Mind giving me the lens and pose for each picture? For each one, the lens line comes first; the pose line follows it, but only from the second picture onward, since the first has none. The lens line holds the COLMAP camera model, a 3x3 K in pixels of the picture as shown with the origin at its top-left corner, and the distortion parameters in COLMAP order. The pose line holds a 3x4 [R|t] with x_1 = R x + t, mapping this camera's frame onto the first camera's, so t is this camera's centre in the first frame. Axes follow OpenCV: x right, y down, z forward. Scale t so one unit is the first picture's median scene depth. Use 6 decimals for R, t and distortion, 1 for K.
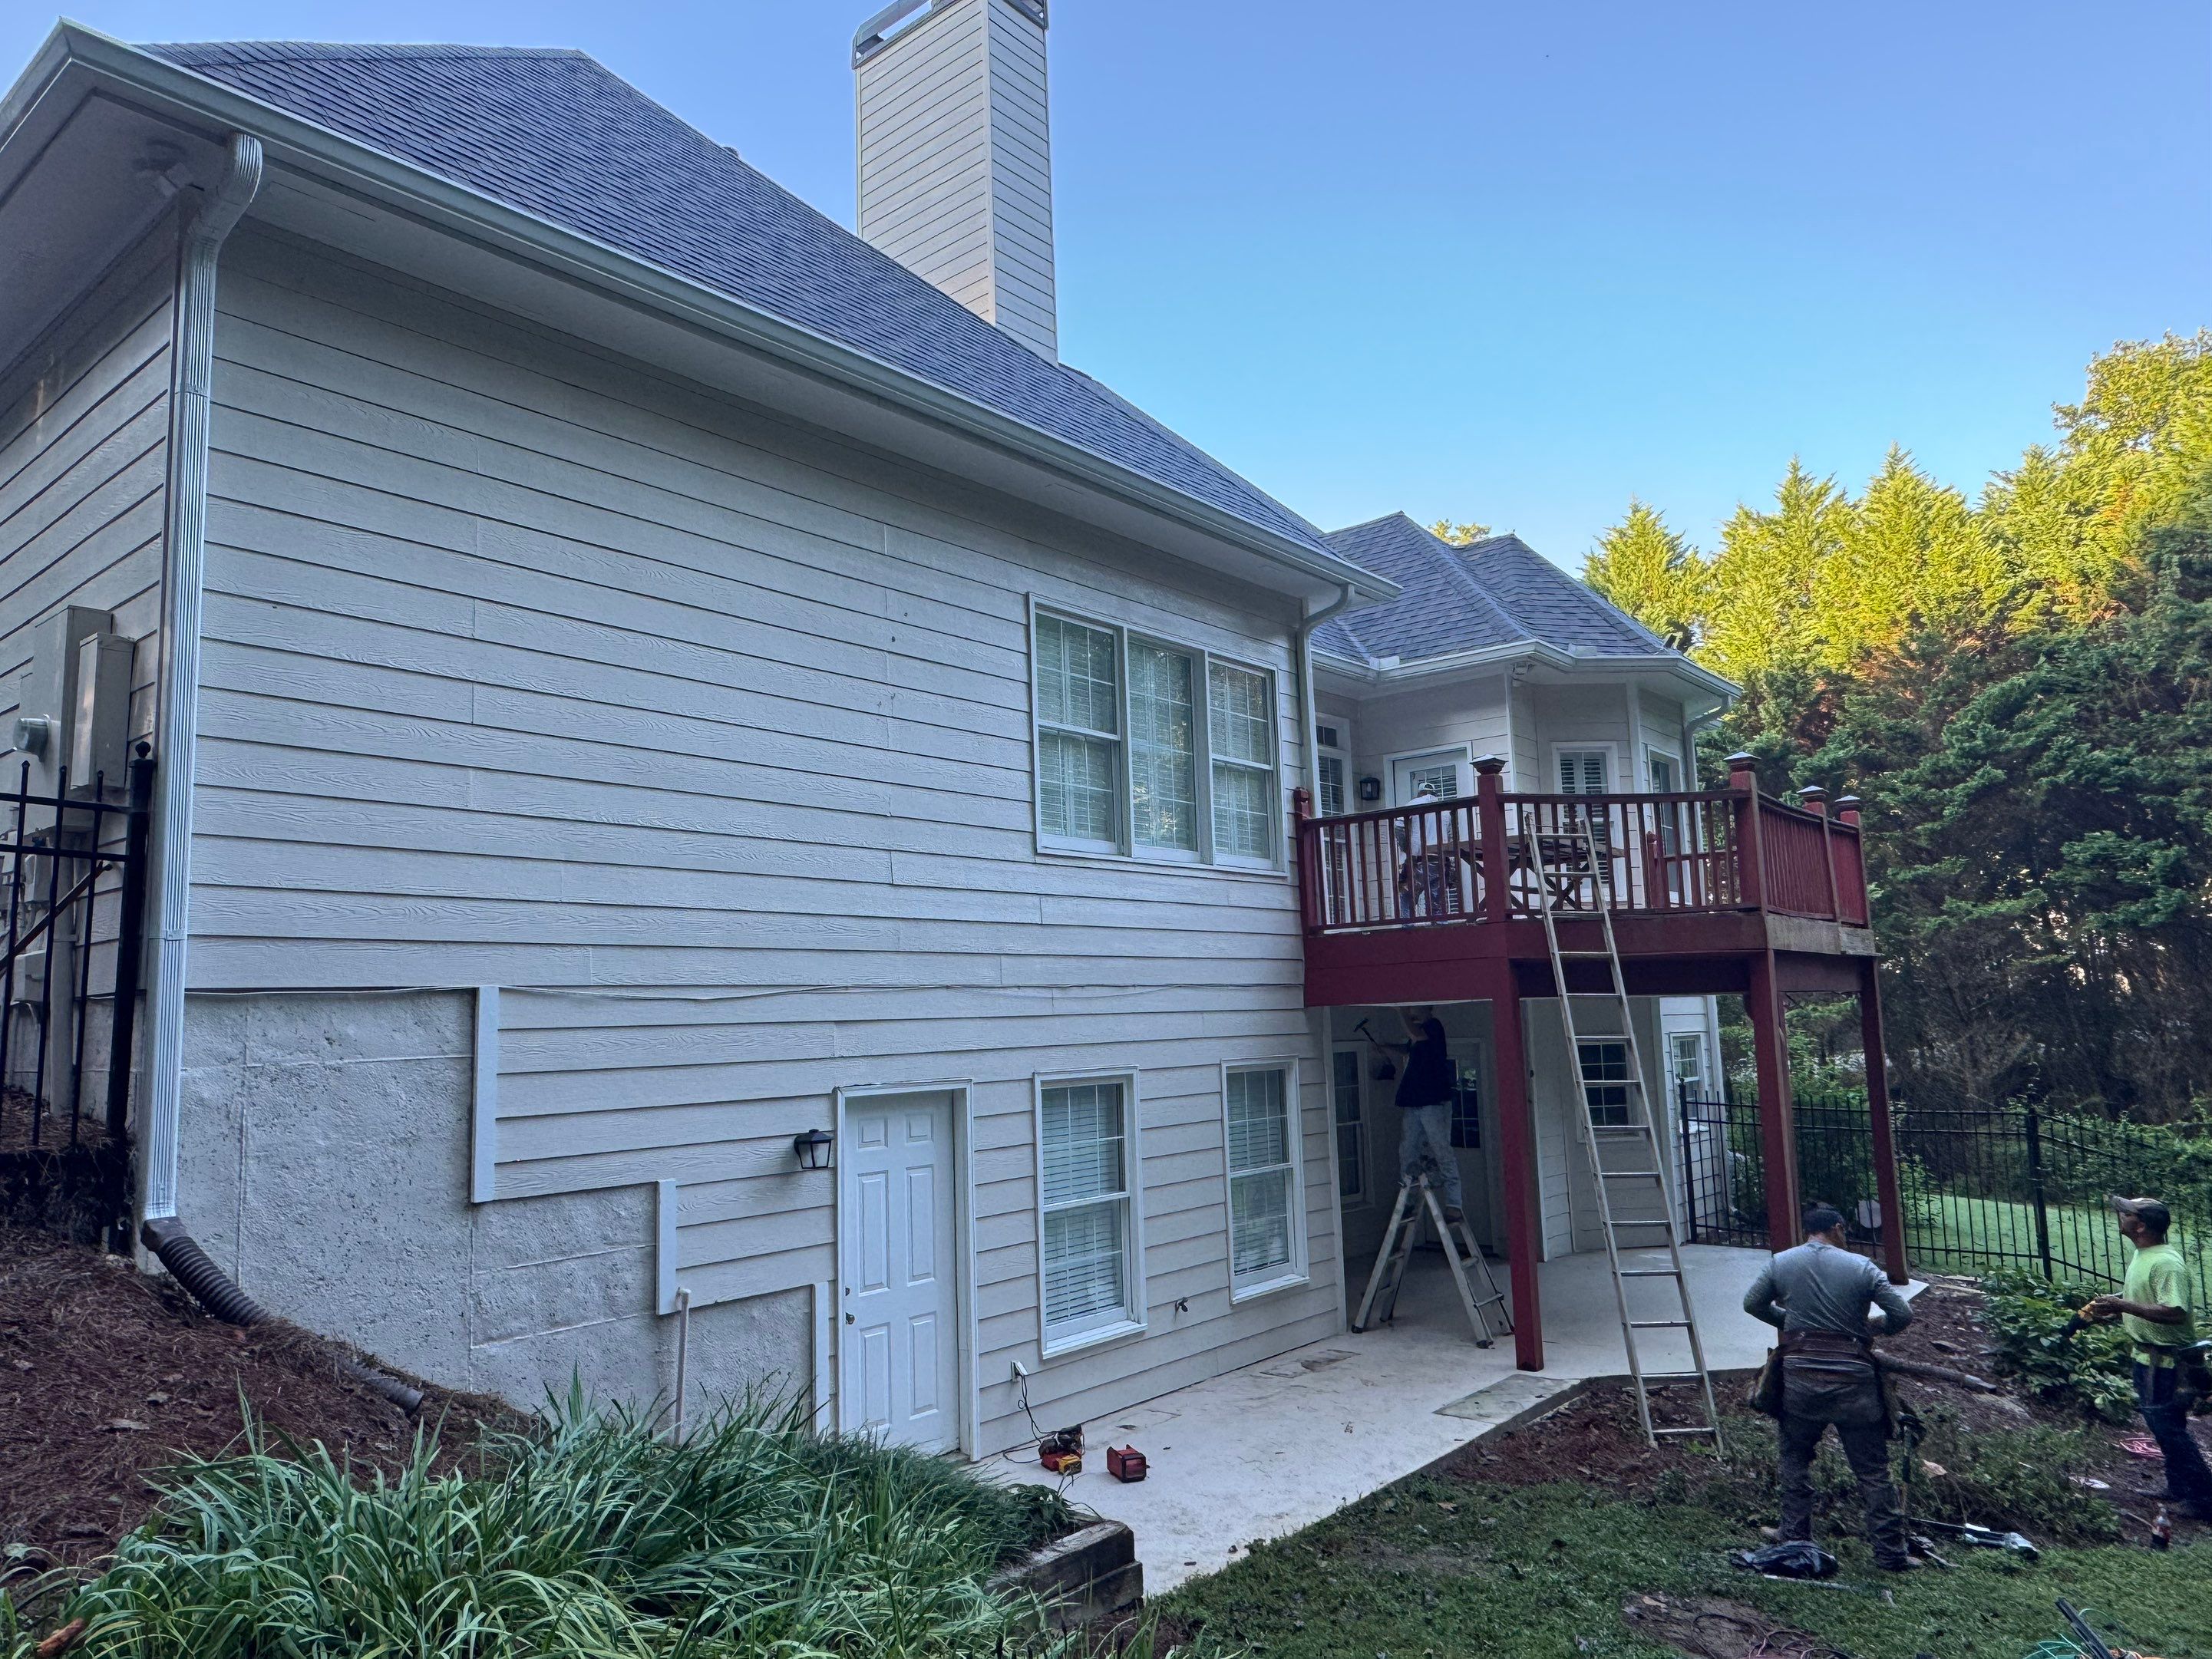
lens RADIAL K [[1486.8, 0, 1106.0], [0, 1486.8, 829.5], [0, 0, 1]] dist [0.003245, 0.000680]
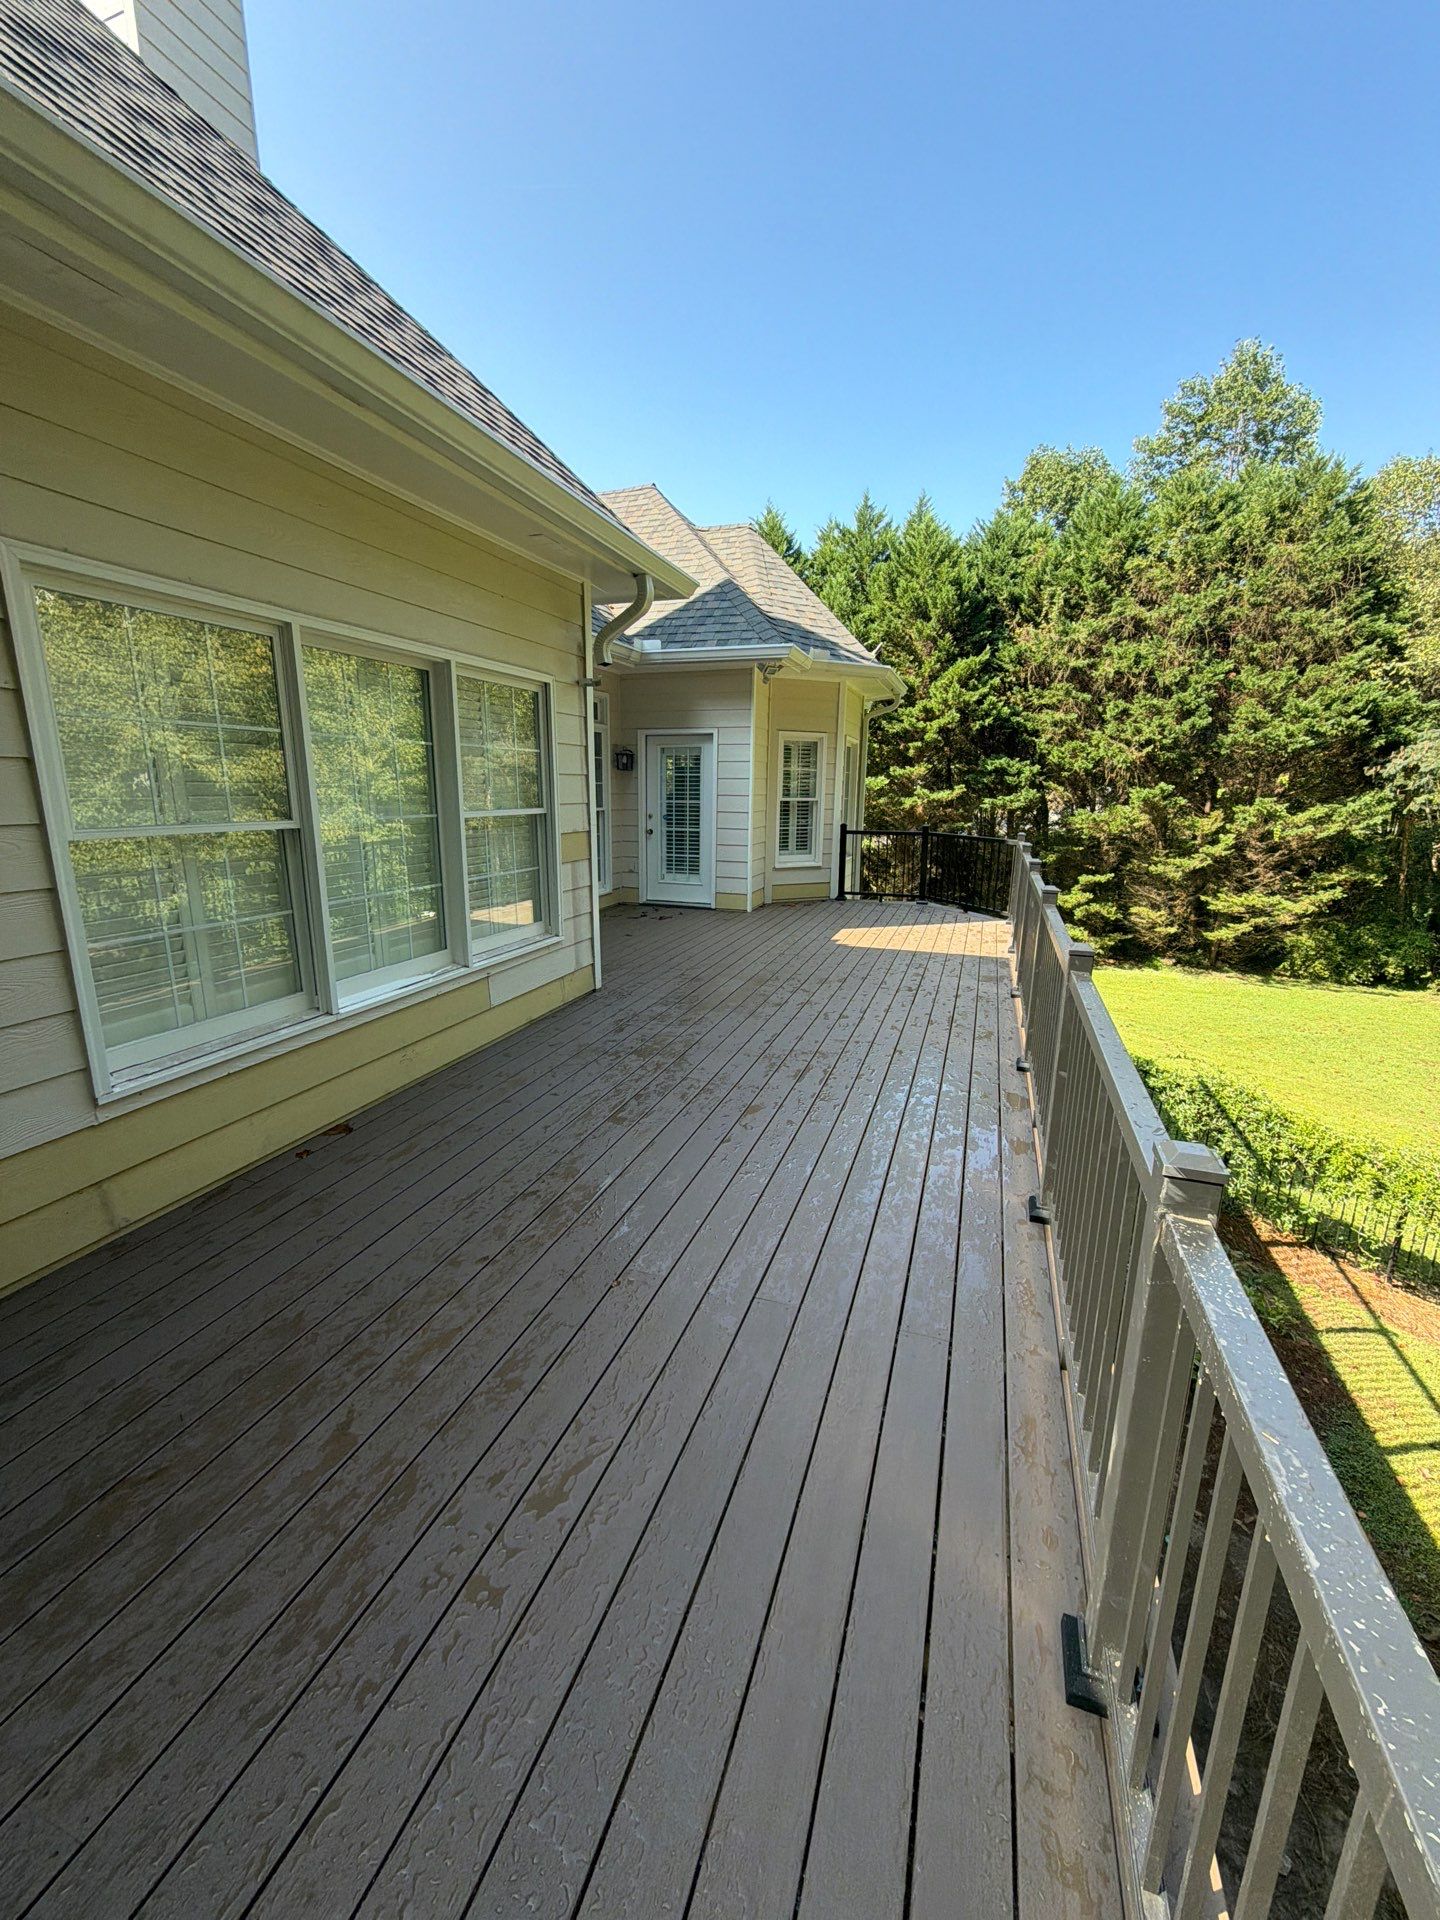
lens RADIAL K [[762.1, 0, 717.6], [0, 762.1, 959.7], [0, 0, 1]] dist [-0.001004, -0.000136]
pose [[0.939029, -0.037982, 0.341733, 0.061445], [-0.081522, 0.940948, 0.328591, -0.126580], [-0.334033, -0.336415, 0.880481, 0.652579]]
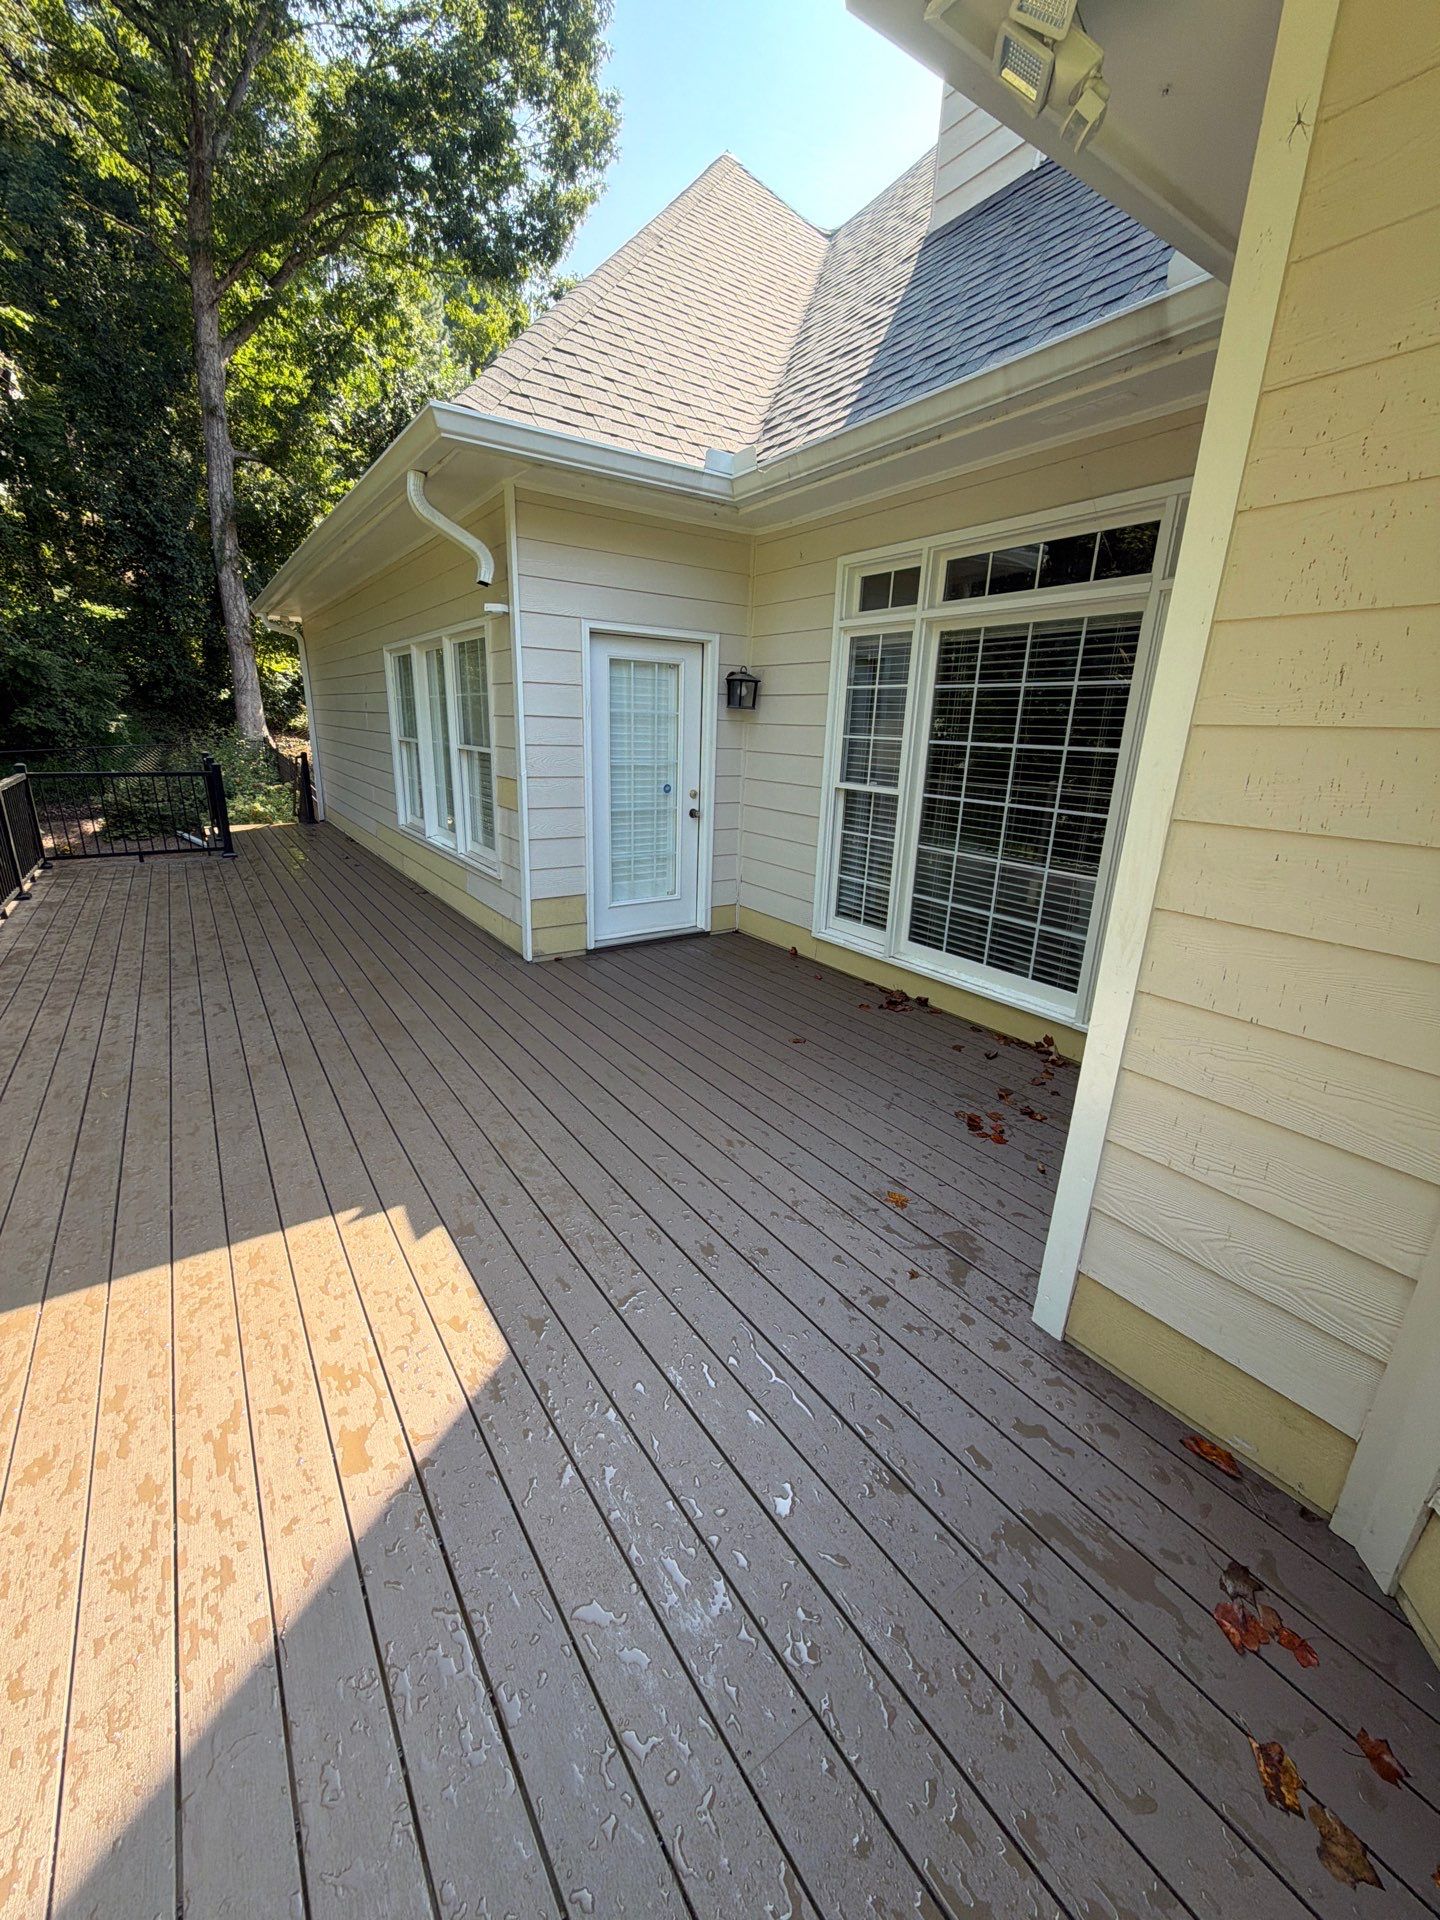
lens RADIAL K [[762.1, 0, 717.6], [0, 762.1, 959.7], [0, 0, 1]] dist [-0.001004, -0.000136]
pose [[-0.275971, 0.309897, -0.909837, 0.599238], [0.102222, 0.950692, 0.292807, -0.048459], [0.955715, -0.012199, -0.294041, 1.447620]]
